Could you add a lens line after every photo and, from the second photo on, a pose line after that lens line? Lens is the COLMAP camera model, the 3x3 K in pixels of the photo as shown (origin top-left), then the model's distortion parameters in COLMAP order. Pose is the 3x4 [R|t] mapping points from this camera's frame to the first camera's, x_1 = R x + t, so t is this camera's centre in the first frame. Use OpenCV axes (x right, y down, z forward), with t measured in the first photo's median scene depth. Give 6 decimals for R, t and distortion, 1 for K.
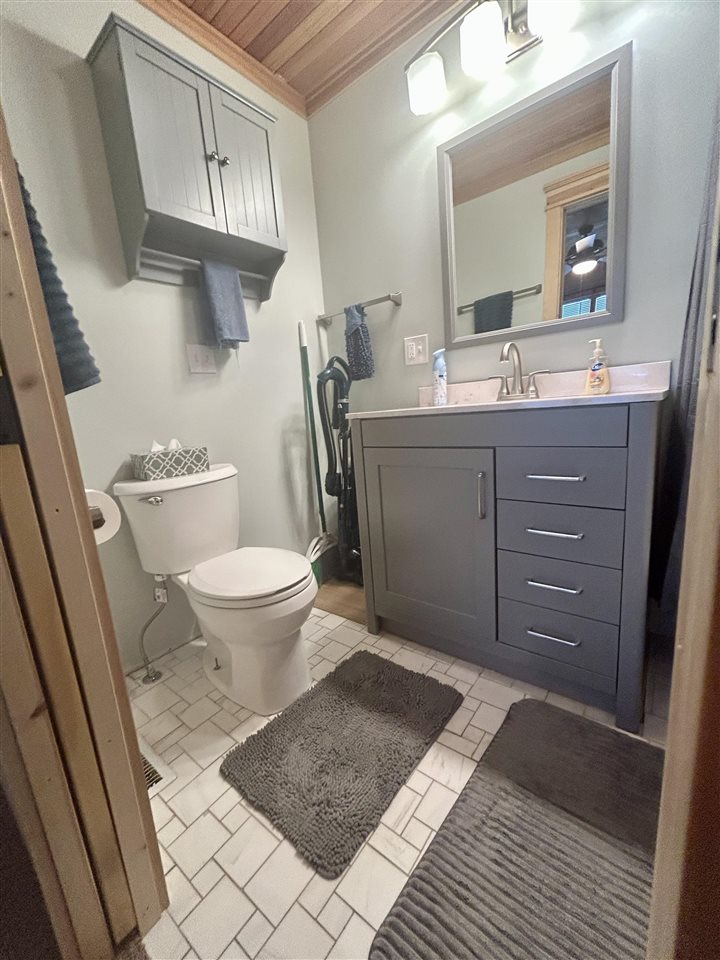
lens RADIAL K [[391.1, 0, 358.5], [0, 391.1, 479.9], [0, 0, 1]] dist [-0.001704, -0.000394]
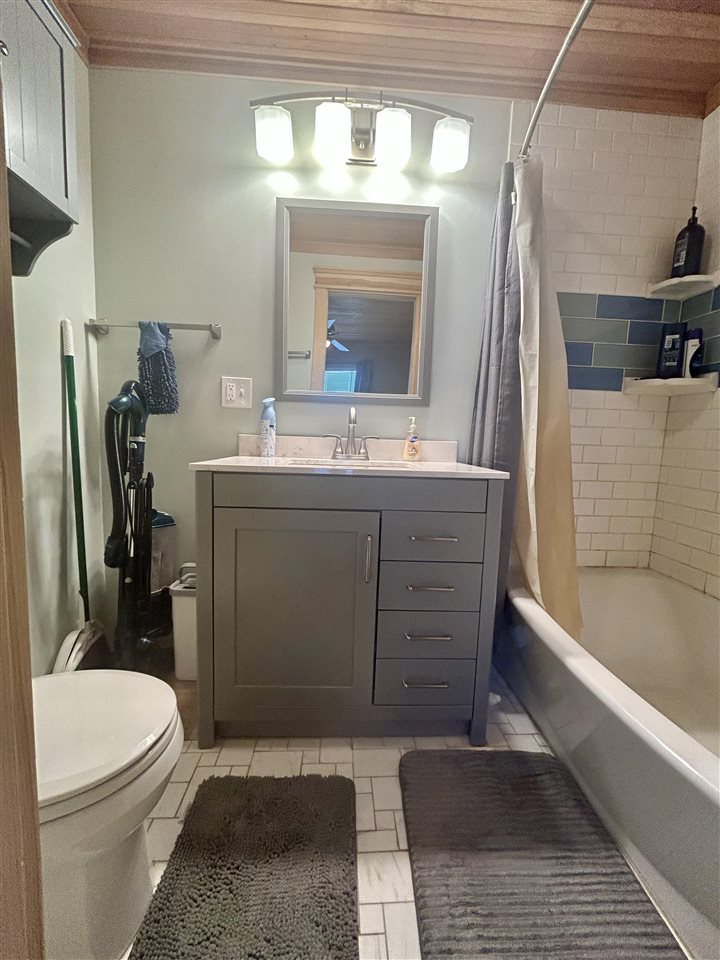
lens RADIAL K [[391.1, 0, 364.0], [0, 391.1, 478.4], [0, 0, 1]] dist [-0.001704, -0.000394]
pose [[0.737137, 0.033390, 0.674918, -0.275060], [0.031861, 0.995950, -0.084071, -0.060118], [-0.674991, 0.083476, 0.733088, 0.190925]]
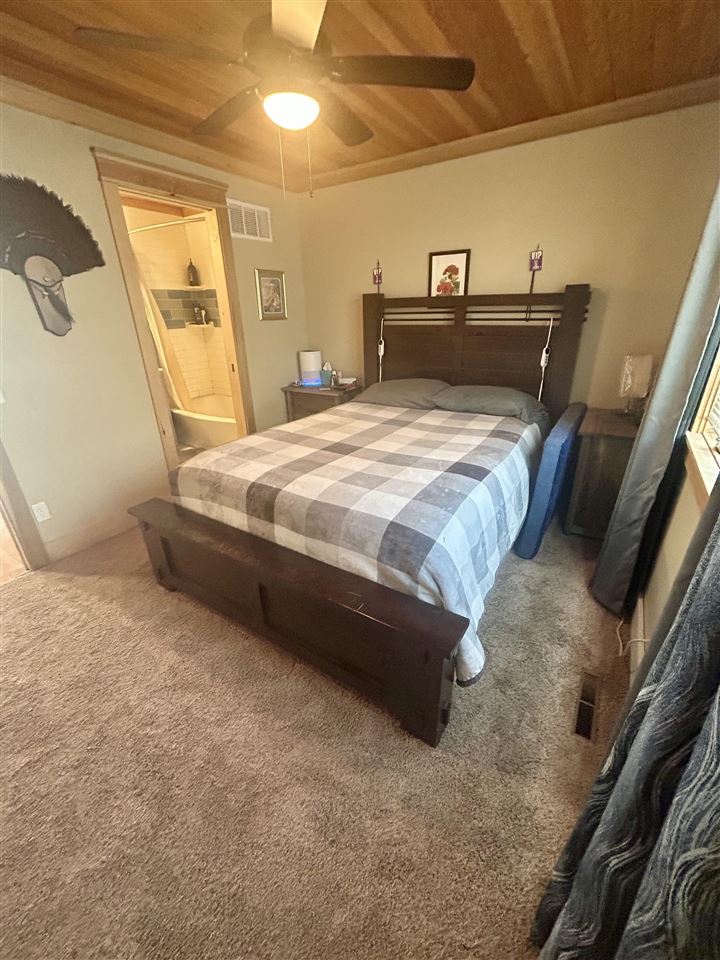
lens RADIAL K [[391.1, 0, 362.5], [0, 391.1, 481.8], [0, 0, 1]] dist [-0.001704, -0.000394]
pose [[-0.097683, -0.327898, 0.939649, -2.020873], [0.218334, 0.914103, 0.341681, -0.037874], [-0.970973, 0.238534, -0.017701, -0.389030]]
